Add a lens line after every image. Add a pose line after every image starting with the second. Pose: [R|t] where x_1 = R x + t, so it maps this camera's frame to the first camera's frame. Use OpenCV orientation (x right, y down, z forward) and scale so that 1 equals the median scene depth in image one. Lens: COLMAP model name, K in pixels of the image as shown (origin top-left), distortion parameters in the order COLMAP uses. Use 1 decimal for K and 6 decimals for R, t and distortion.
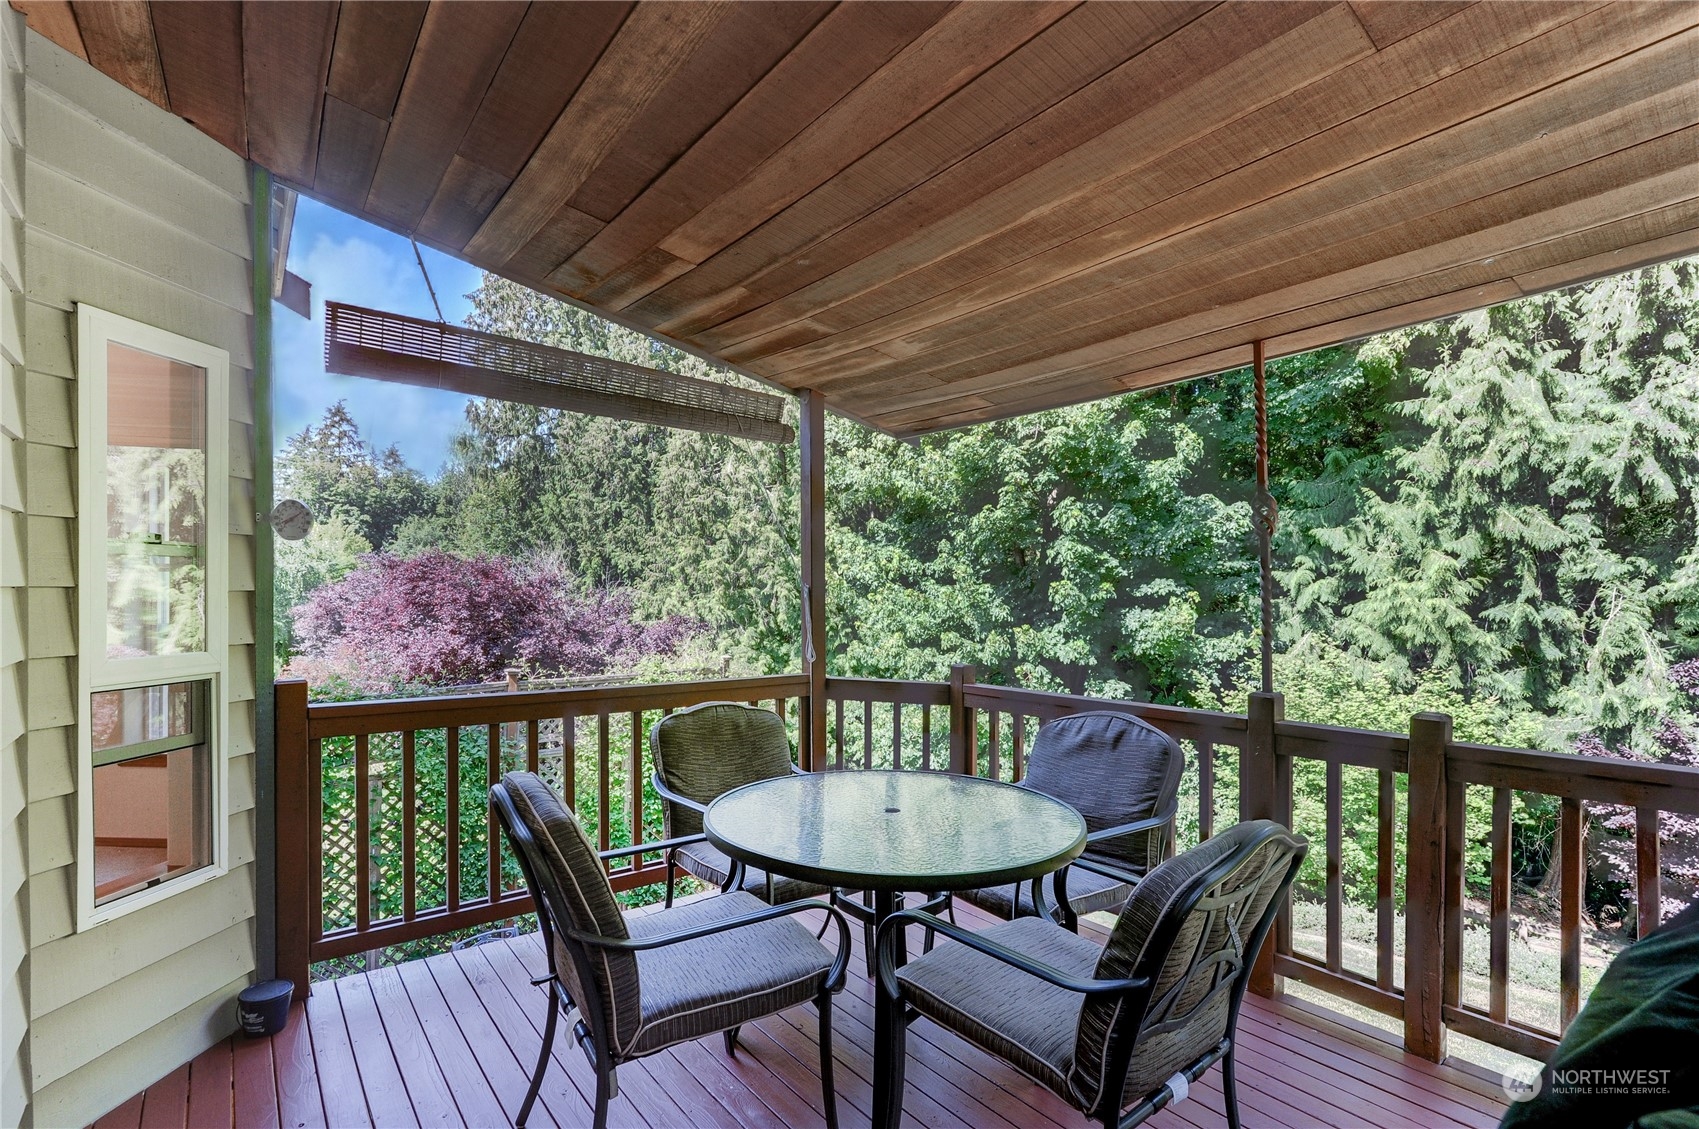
lens RADIAL K [[782.8, 0, 844.2], [0, 782.8, 574.8], [0, 0, 1]] dist [-0.000429, 0.000037]
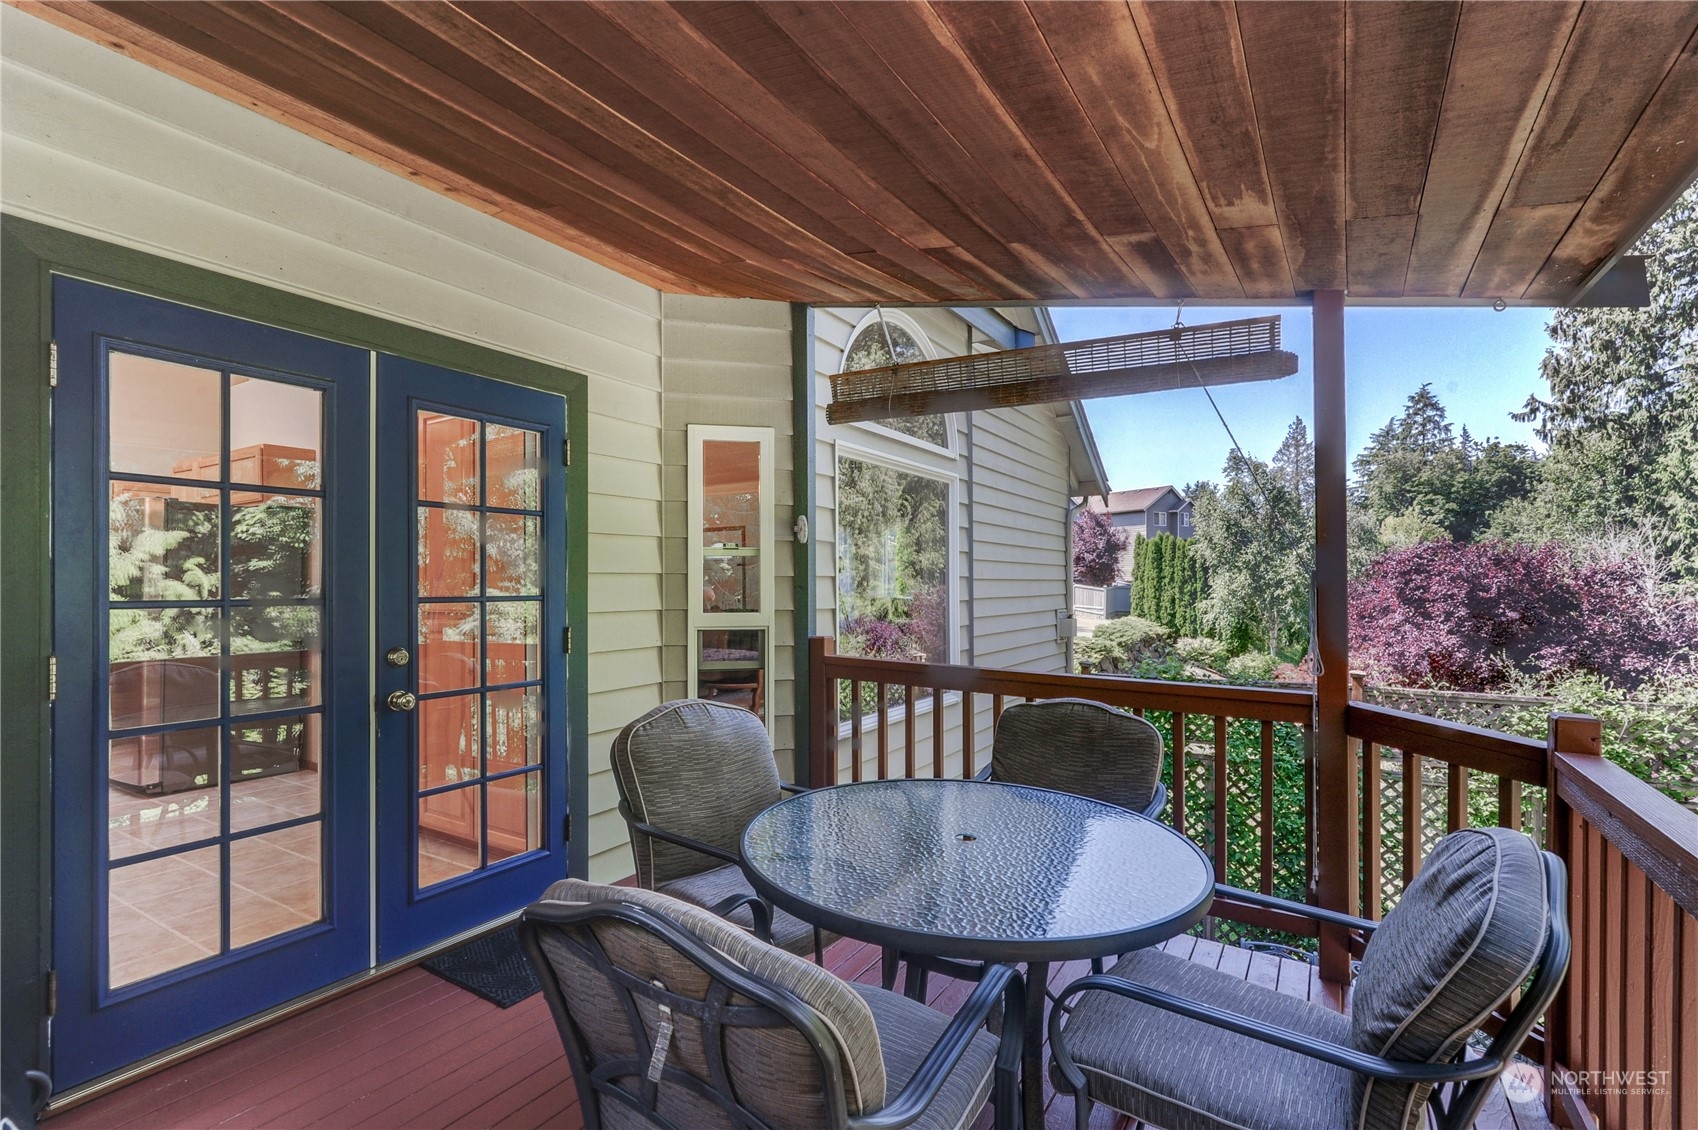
lens RADIAL K [[782.4, 0, 838.8], [0, 782.4, 580.6], [0, 0, 1]] dist [-0.000429, 0.000037]
pose [[0.327184, -0.001095, -0.944960, 0.097403], [0.014249, 0.999891, 0.003775, 0.003030], [0.944853, -0.014700, 0.327164, 0.073585]]
